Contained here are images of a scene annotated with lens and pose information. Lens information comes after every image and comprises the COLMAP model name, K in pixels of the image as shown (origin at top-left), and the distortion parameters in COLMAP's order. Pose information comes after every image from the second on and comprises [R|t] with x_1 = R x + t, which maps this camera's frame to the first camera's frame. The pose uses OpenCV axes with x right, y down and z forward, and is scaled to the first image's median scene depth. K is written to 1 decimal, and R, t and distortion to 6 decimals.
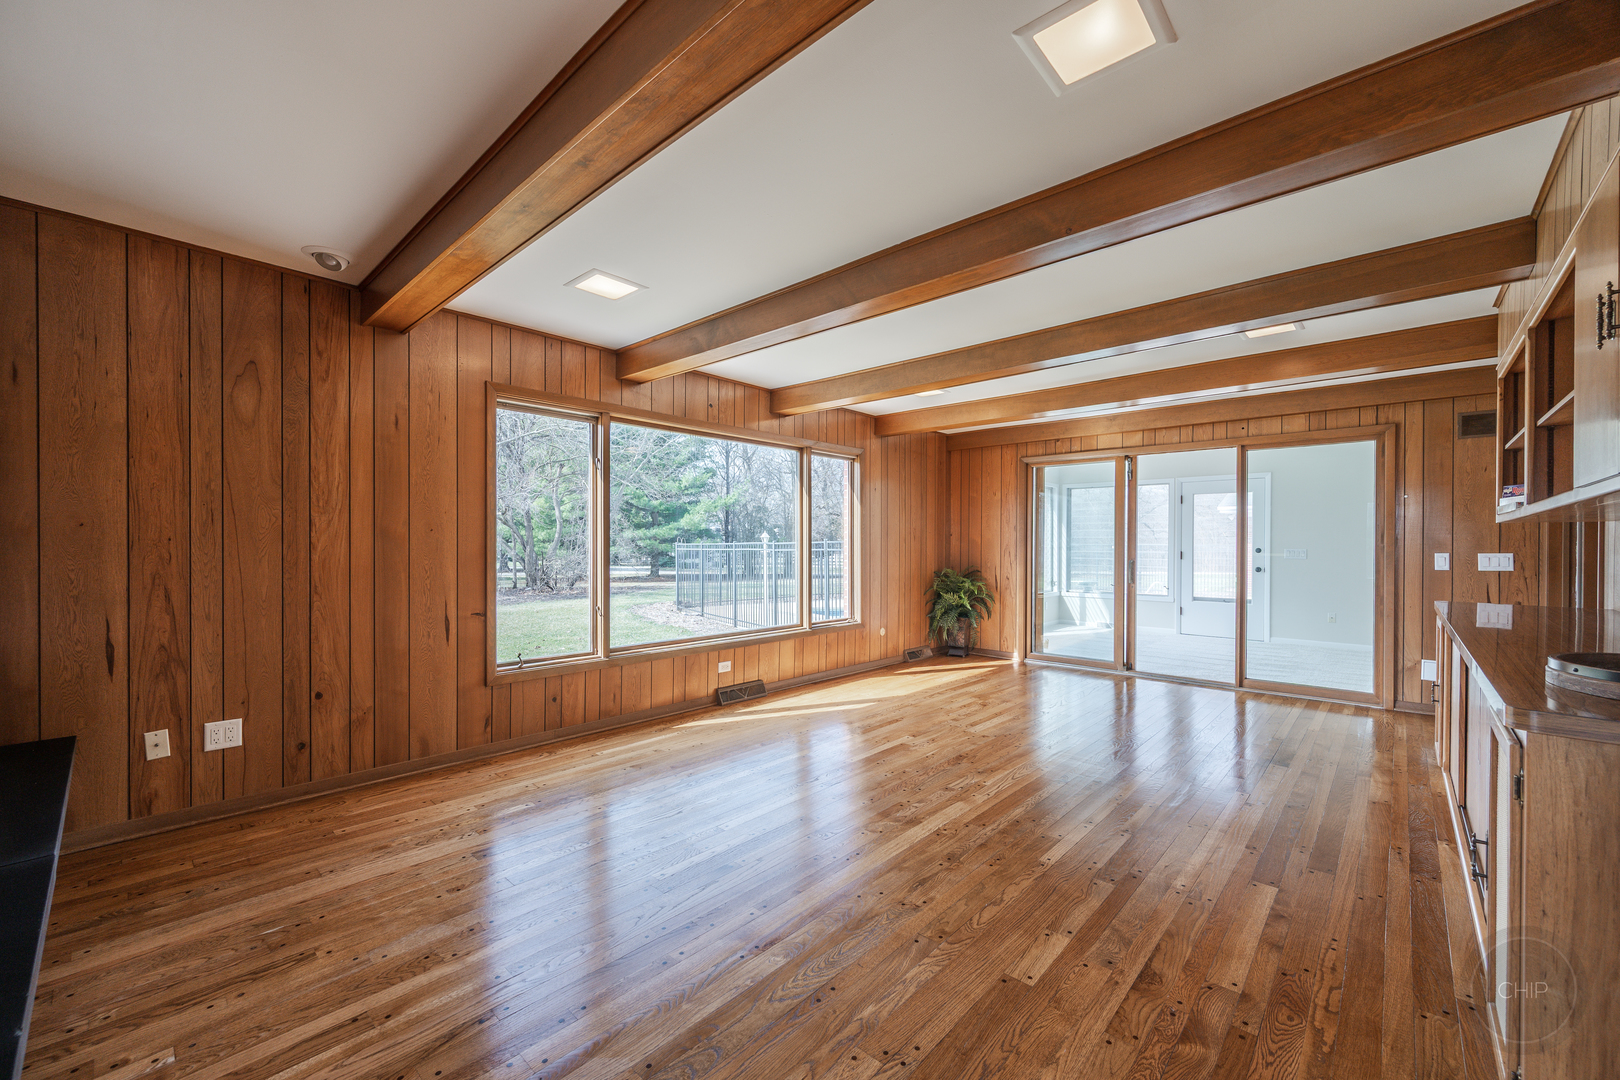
lens RADIAL K [[639.8, 0, 814.4], [0, 639.8, 548.3], [0, 0, 1]] dist [0.001500, 0.000151]
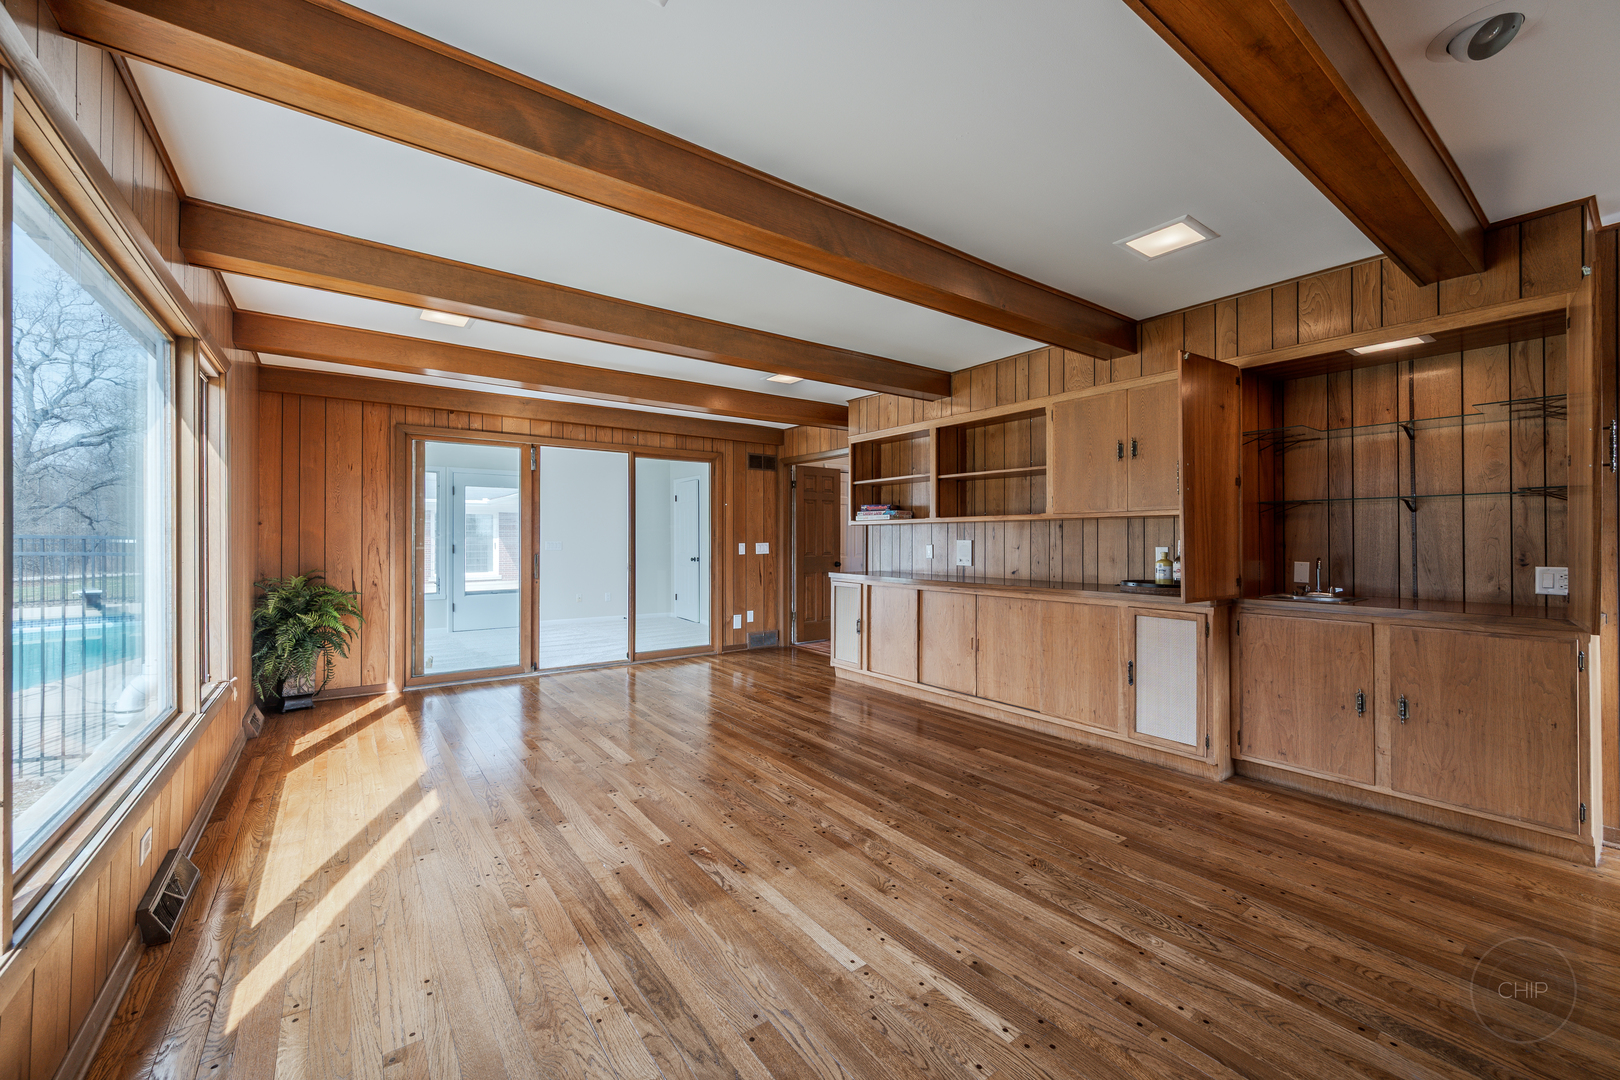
lens RADIAL K [[640.2, 0, 810.0], [0, 640.2, 540.0], [0, 0, 1]] dist [0.002835, 0.000207]
pose [[0.198394, -0.005806, 0.980105, -0.471553], [0.007055, 0.999965, 0.004495, -0.006004], [-0.980097, 0.006023, 0.198428, 0.535041]]
